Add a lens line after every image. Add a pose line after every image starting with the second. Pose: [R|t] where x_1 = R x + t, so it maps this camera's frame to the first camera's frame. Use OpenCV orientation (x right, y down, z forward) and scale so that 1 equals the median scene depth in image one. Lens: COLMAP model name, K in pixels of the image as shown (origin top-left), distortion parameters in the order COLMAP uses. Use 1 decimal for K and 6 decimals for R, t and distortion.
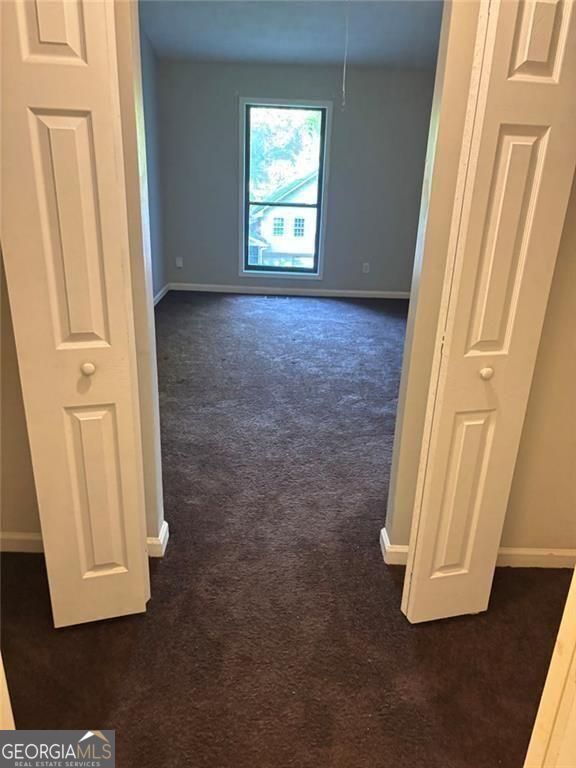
lens RADIAL K [[589.9, 0, 286.6], [0, 589.9, 385.4], [0, 0, 1]] dist [0.062203, -0.090065]
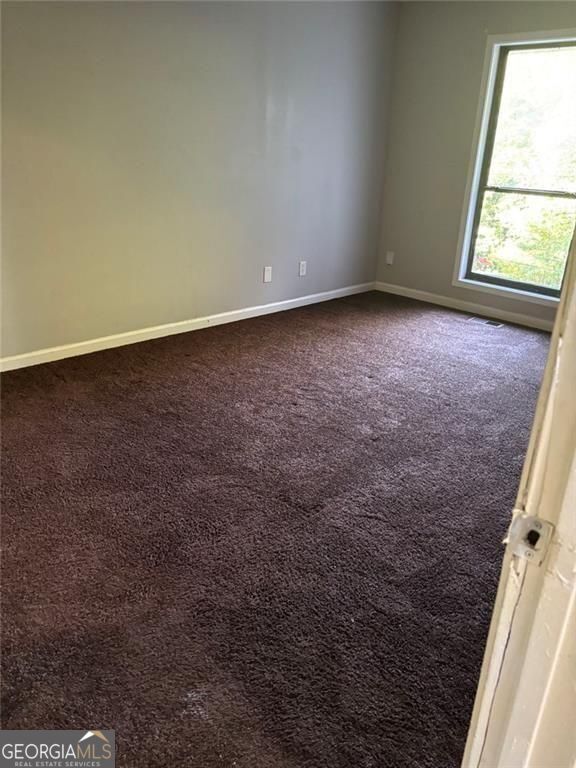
lens RADIAL K [[589.9, 0, 285.9], [0, 589.9, 387.2], [0, 0, 1]] dist [0.062203, -0.090065]
pose [[0.695107, 0.265299, -0.668163, 0.440791], [-0.265469, 0.958452, 0.104385, -0.120825], [0.668096, 0.104818, 0.736655, 0.464654]]
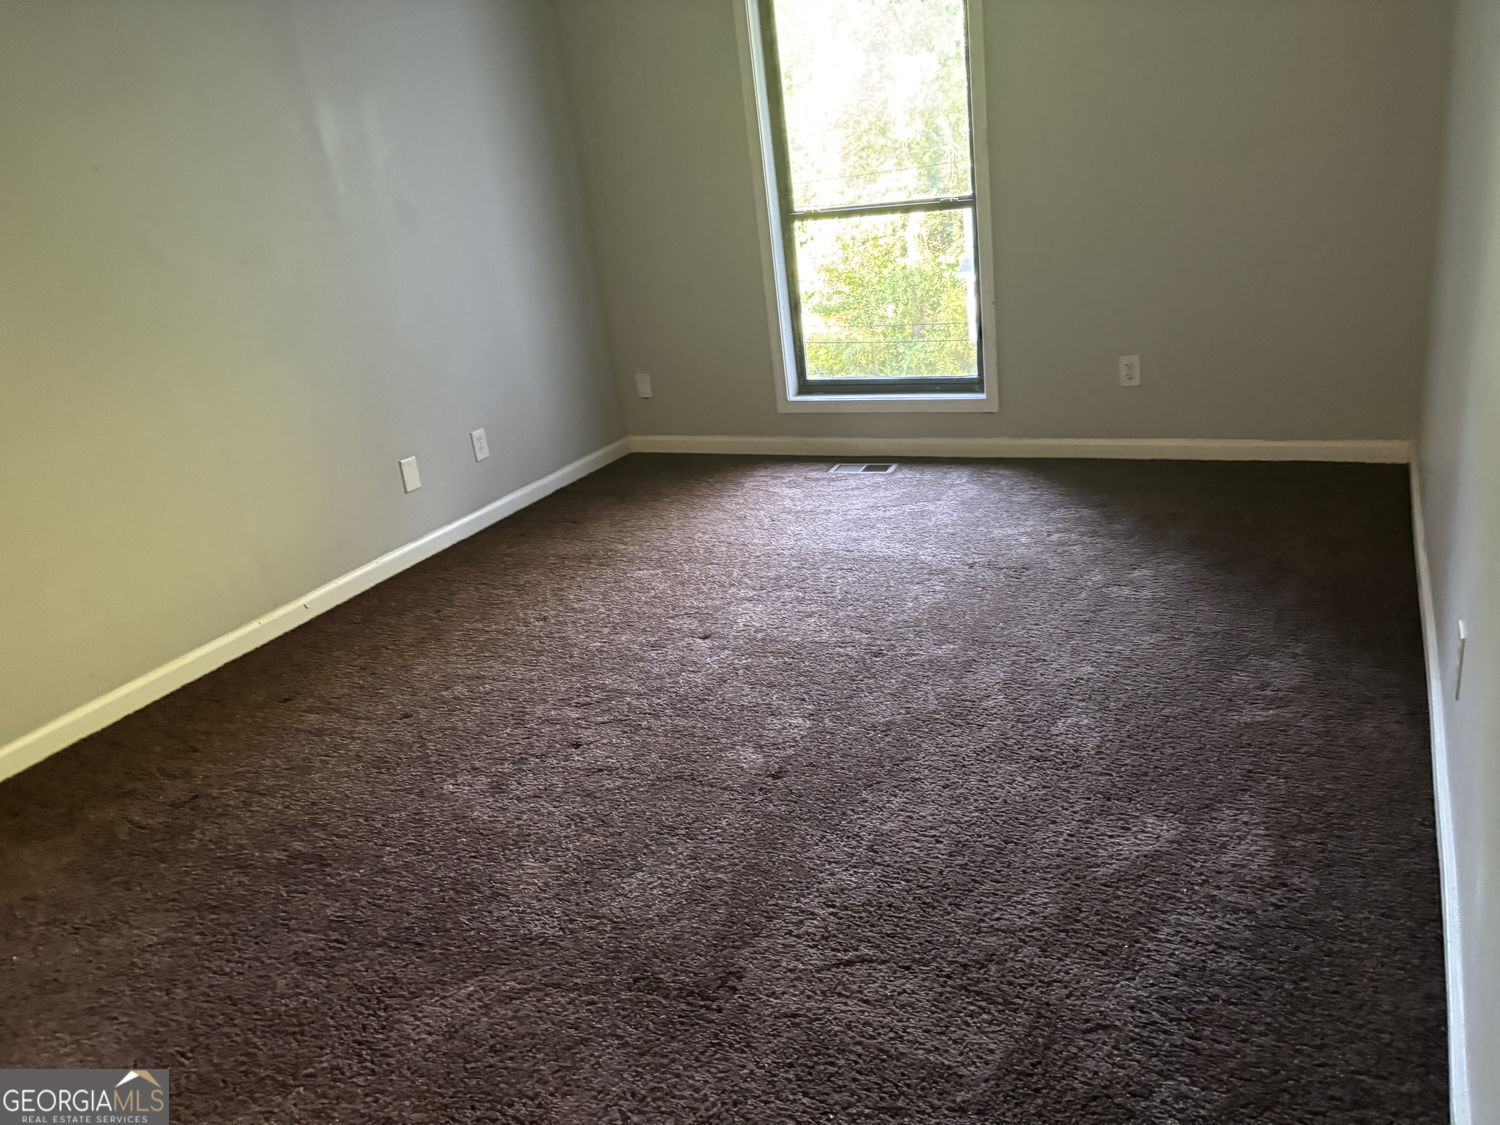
lens RADIAL K [[1152.1, 0, 743.7], [0, 1152.1, 559.4], [0, 0, 1]] dist [0.062203, -0.090065]
pose [[0.881073, 0.020291, -0.472546, 0.359609], [-0.019876, 0.999785, 0.005872, -0.135071], [0.472563, 0.004218, 0.881287, 0.485807]]
